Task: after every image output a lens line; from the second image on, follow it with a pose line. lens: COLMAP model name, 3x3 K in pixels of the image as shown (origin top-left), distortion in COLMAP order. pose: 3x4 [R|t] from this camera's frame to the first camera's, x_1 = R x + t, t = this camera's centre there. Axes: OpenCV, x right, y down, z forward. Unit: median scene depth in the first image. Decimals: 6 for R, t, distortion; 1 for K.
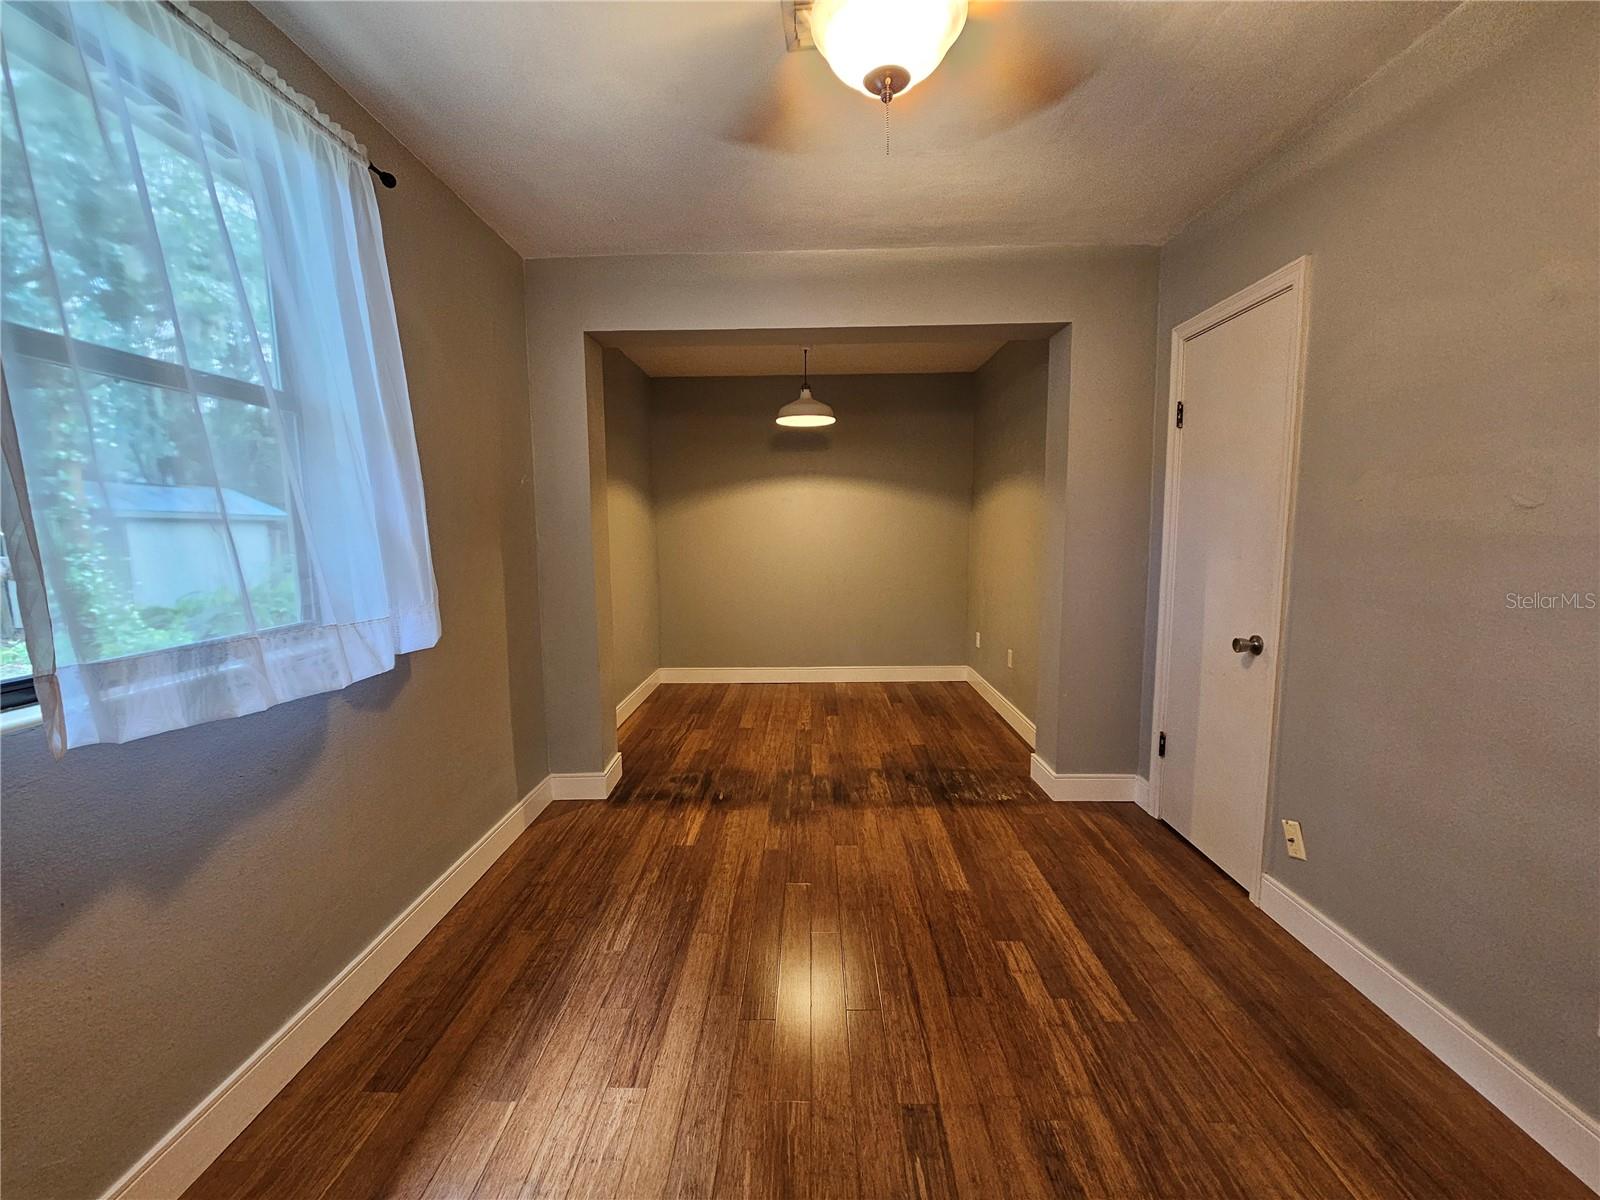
lens RADIAL K [[657.0, 0, 795.9], [0, 657.0, 601.3], [0, 0, 1]] dist [-0.002113, 0.001215]
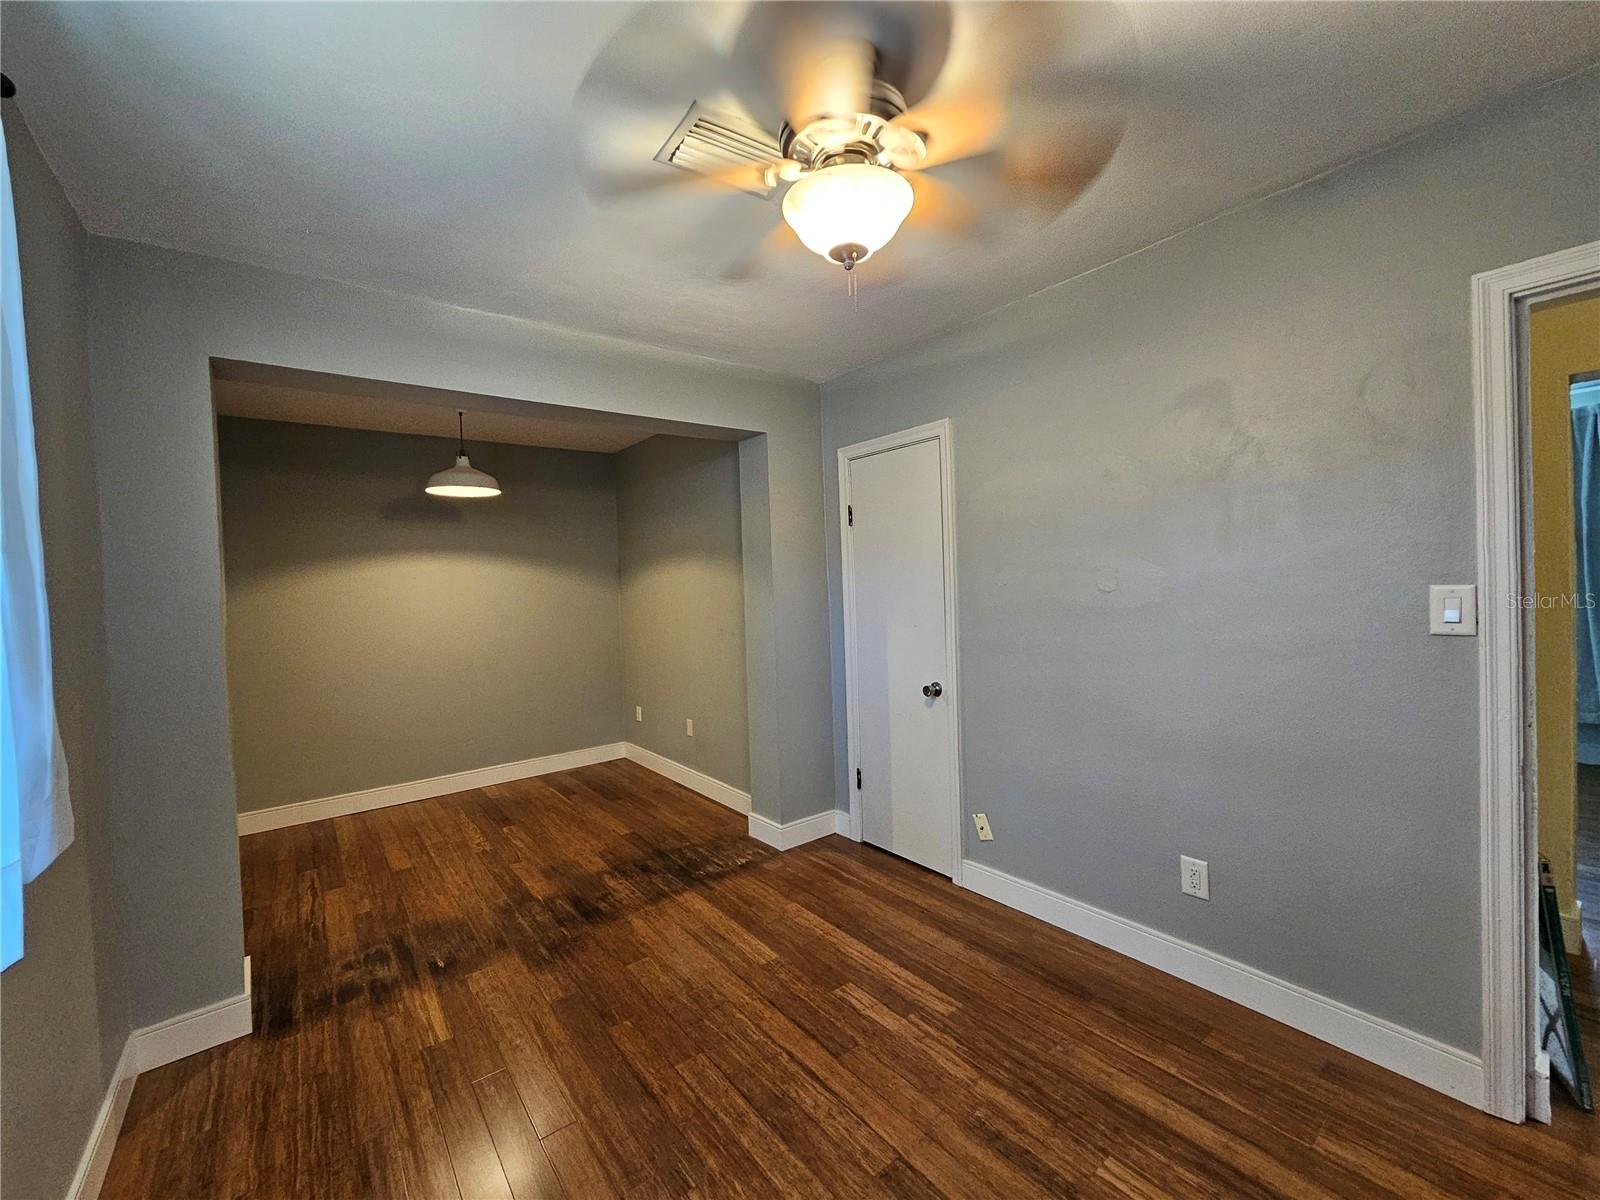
lens RADIAL K [[657.0, 0, 799.0], [0, 657.0, 599.5], [0, 0, 1]] dist [-0.002113, 0.001215]
pose [[0.772820, -0.033478, 0.633742, -0.318072], [0.097685, 0.992982, -0.066667, -0.046945], [-0.627062, 0.113428, 0.770666, 0.096825]]
